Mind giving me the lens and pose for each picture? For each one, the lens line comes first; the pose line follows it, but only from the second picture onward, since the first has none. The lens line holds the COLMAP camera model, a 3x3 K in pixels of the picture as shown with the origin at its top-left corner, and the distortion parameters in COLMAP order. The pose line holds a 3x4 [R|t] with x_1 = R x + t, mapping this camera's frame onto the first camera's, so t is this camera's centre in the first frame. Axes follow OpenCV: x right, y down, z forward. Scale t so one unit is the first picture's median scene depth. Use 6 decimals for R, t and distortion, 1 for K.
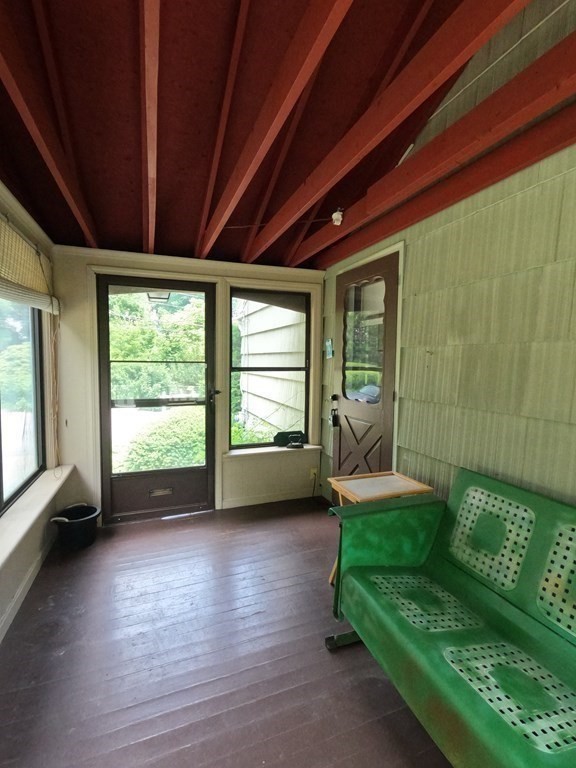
lens RADIAL K [[366.7, 0, 288.0], [0, 366.7, 384.0], [0, 0, 1]] dist [-0.001125, -0.000500]
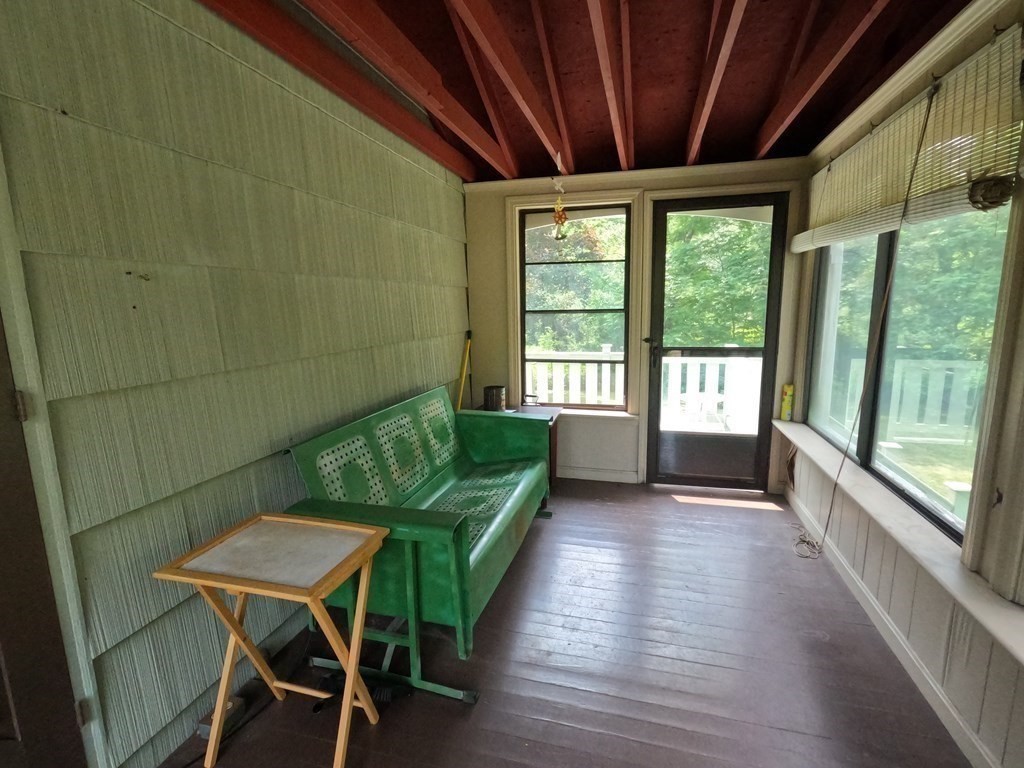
lens RADIAL K [[489.0, 0, 512.0], [0, 489.0, 384.0], [0, 0, 1]] dist [-0.001125, -0.000500]
pose [[-0.808990, -0.099458, 0.579347, -0.465205], [0.041391, 0.973498, 0.224921, -0.098602], [-0.586363, 0.205938, -0.783433, 1.667953]]
